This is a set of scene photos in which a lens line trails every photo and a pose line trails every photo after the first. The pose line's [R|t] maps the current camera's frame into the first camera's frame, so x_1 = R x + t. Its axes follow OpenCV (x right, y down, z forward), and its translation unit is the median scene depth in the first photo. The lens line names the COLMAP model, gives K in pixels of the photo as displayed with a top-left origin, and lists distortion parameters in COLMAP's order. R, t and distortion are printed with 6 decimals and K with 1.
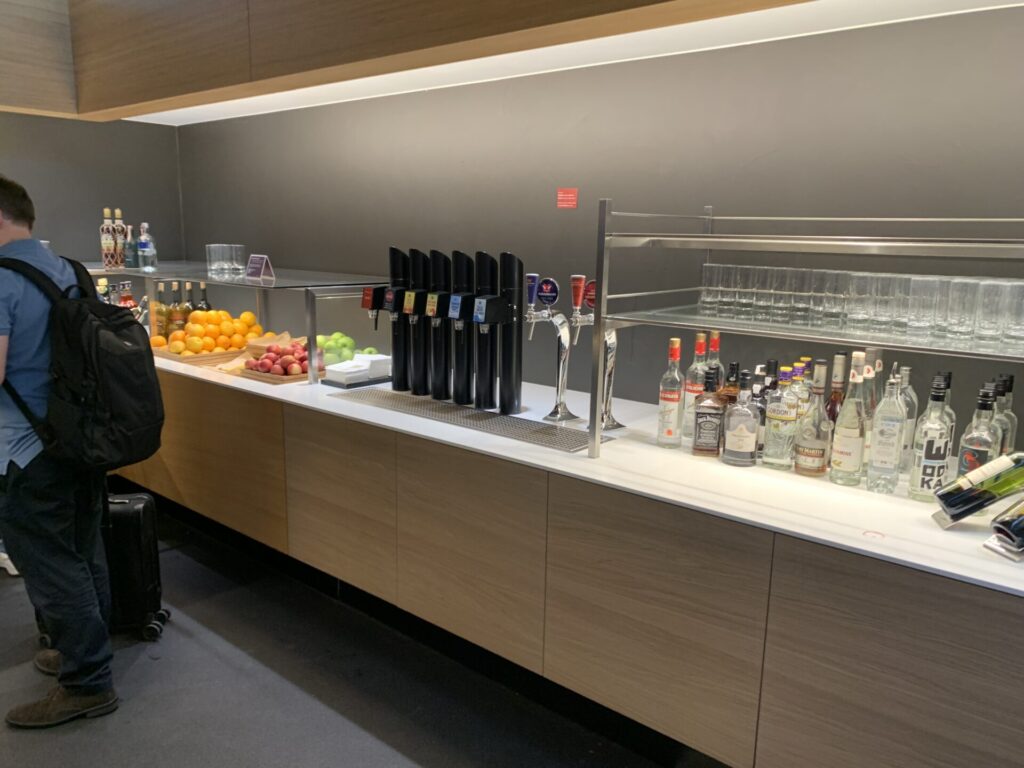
lens RADIAL K [[790.3, 0, 511.2], [0, 790.3, 401.9], [0, 0, 1]] dist [0.082492, -0.145294]
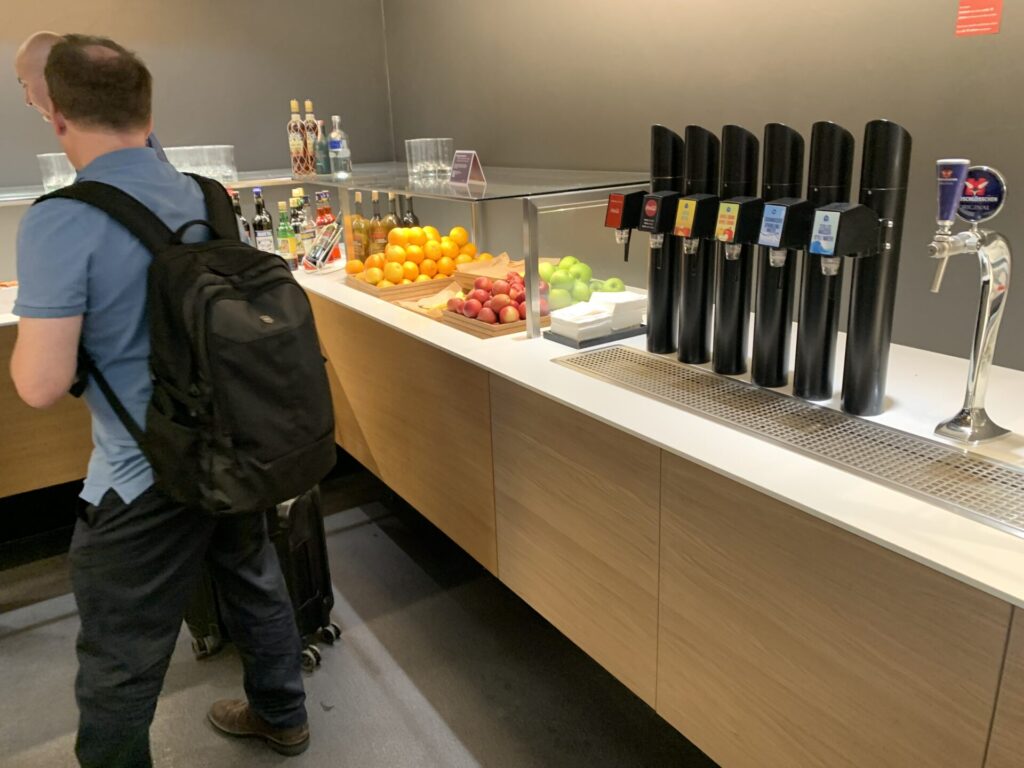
lens RADIAL K [[790.3, 0, 511.2], [0, 790.3, 401.9], [0, 0, 1]] dist [0.082492, -0.145294]
pose [[0.957701, 0.040800, -0.284860, -0.064245], [-0.003438, 0.991449, 0.130446, -0.054491], [0.287746, -0.123949, 0.949652, 0.310870]]
